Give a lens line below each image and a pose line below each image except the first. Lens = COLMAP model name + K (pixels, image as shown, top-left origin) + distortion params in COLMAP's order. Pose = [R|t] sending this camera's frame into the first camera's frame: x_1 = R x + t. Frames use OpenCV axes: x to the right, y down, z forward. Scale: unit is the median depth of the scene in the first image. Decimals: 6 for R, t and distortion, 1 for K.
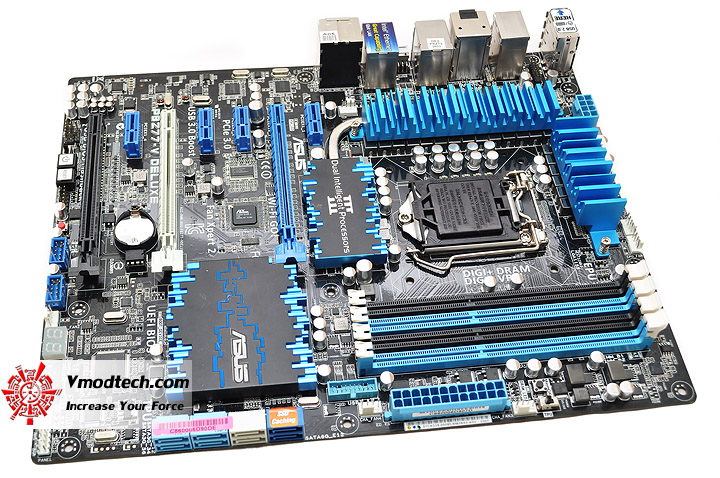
lens RADIAL K [[910.6, 0, 337.4], [0, 910.6, 237.7], [0, 0, 1]] dist [-0.045060, -0.005003]
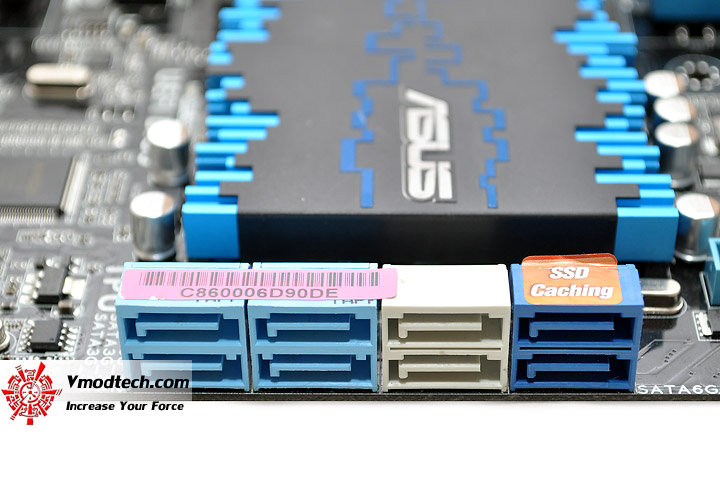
lens RADIAL K [[1598.7, 0, 360.0], [0, 1598.7, 239.0], [0, 0, 1]] dist [-0.015405, 0.062029]
pose [[0.991553, 0.054926, -0.117496, -0.056589], [-0.084049, 0.962064, -0.259554, 0.271080], [0.098782, 0.267237, 0.958554, 0.424797]]
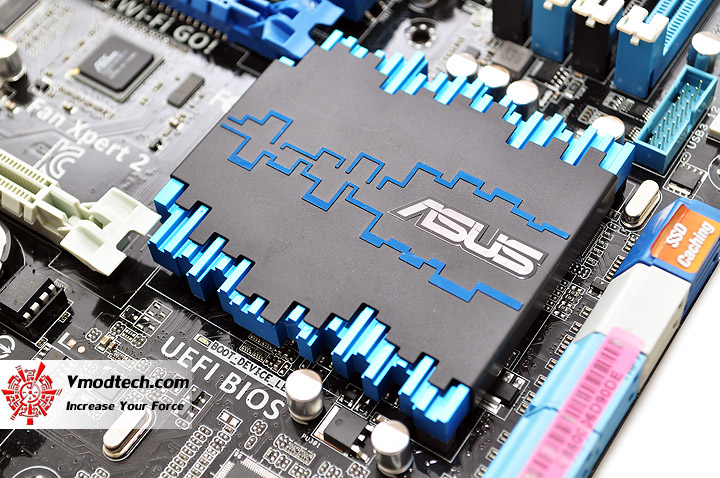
lens RADIAL K [[1257.2, 0, 360.0], [0, 1257.2, 239.0], [0, 0, 1]] dist [0.007640, 0.053451]
pose [[0.640036, -0.669865, 0.376344, -0.303617], [0.656861, 0.731145, 0.184285, 0.000588], [-0.398608, 0.129257, 0.907967, 0.467014]]
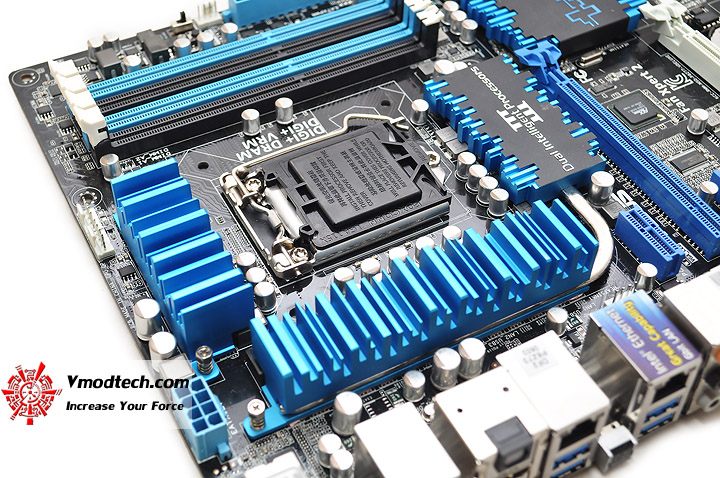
lens RADIAL K [[1044.6, 0, 360.0], [0, 1044.6, 239.0], [0, 0, 1]] dist [-0.019673, -0.017399]
pose [[-0.923759, 0.263575, -0.277844, 0.361579], [-0.322155, -0.142497, 0.935901, -0.755253], [0.207088, 0.954056, 0.216545, 0.894537]]
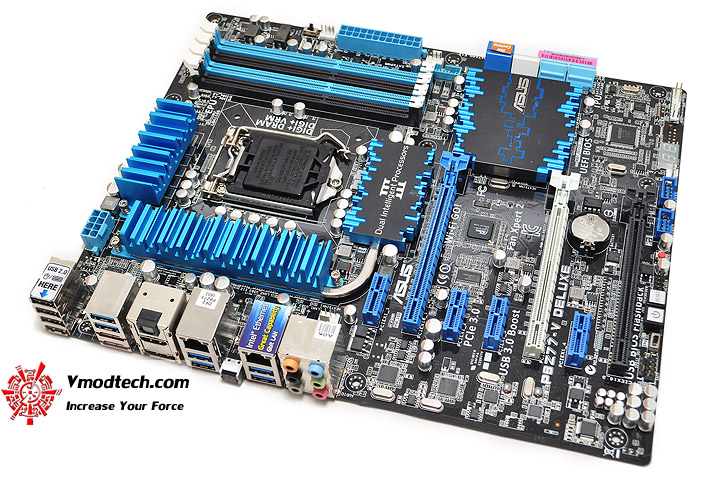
lens RADIAL K [[947.5, 0, 369.1], [0, 947.5, 238.7], [0, 0, 1]] dist [-0.032208, -0.034780]
pose [[-0.933664, -0.282776, 0.219792, -0.226087], [0.296261, -0.264955, 0.917621, -1.055357], [-0.201246, 0.921866, 0.331154, 0.701830]]
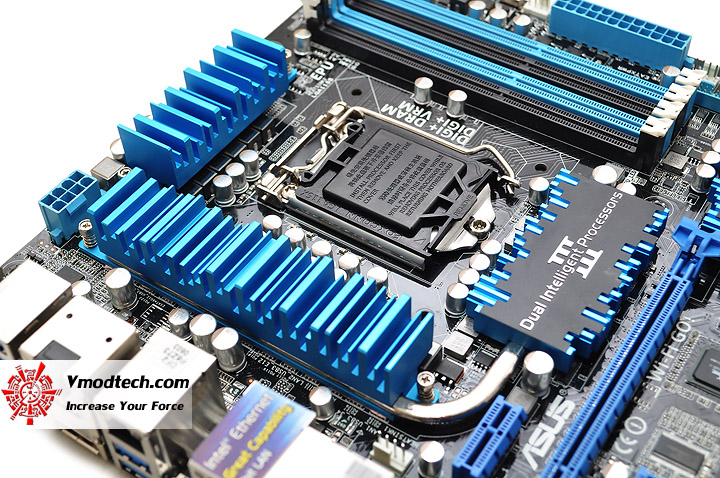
lens RADIAL K [[1044.6, 0, 360.0], [0, 1044.6, 239.0], [0, 0, 1]] dist [-0.019673, -0.017399]
pose [[-0.768299, -0.464313, 0.440602, -0.175690], [0.523977, -0.060852, 0.849556, -0.660426], [-0.367648, 0.883578, 0.290041, 0.853094]]
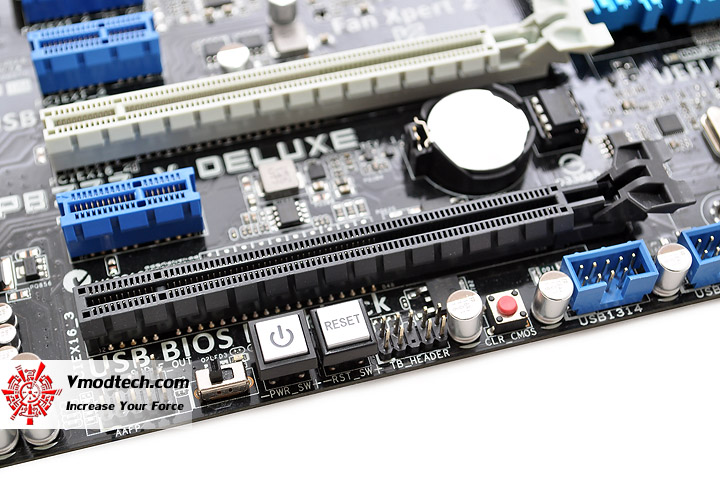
lens RADIAL K [[1257.2, 0, 360.0], [0, 1257.2, 239.0], [0, 0, 1]] dist [0.007640, 0.053451]
pose [[-0.169494, -0.835200, 0.523176, -0.521534], [0.766573, 0.221905, 0.602598, -0.346870], [-0.619385, 0.503189, 0.602630, 0.733181]]
